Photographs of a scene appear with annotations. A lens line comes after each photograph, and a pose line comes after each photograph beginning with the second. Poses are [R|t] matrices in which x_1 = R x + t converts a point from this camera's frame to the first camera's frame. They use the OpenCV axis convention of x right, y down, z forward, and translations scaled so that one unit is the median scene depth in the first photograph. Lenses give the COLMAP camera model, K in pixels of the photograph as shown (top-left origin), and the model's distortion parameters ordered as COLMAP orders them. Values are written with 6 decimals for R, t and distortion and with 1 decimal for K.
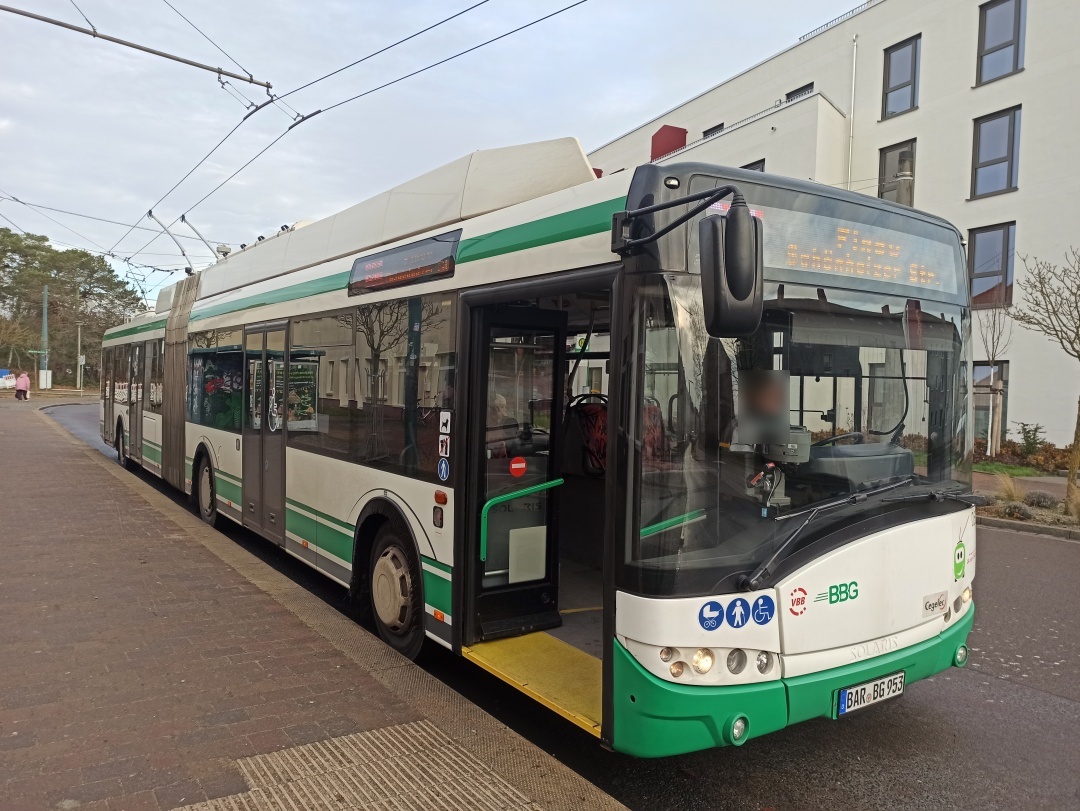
lens RADIAL K [[787.1, 0, 534.1], [0, 787.1, 401.6], [0, 0, 1]] dist [0.069082, -0.060899]
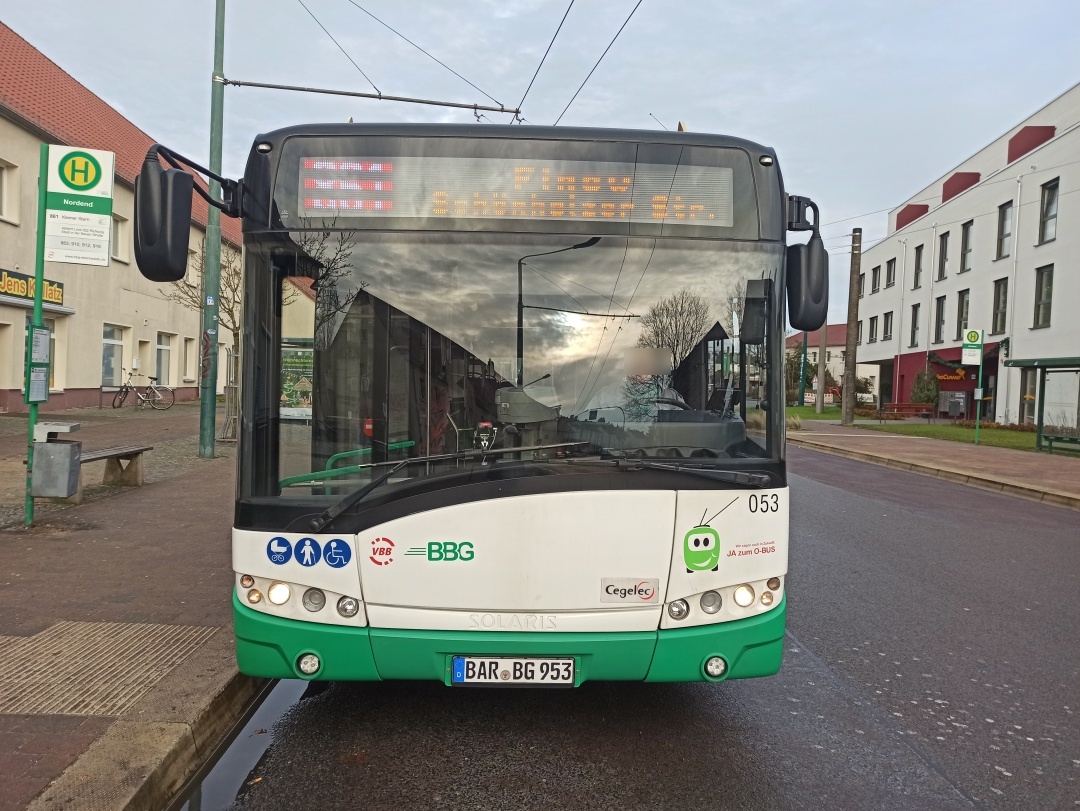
lens RADIAL K [[787.1, 0, 534.8], [0, 787.1, 397.1], [0, 0, 1]] dist [0.069082, -0.060899]
pose [[0.843190, 0.007644, -0.537561, 0.989840], [-0.015917, 0.999816, -0.010748, 0.064853], [0.537380, 0.017619, 0.843156, 0.260514]]
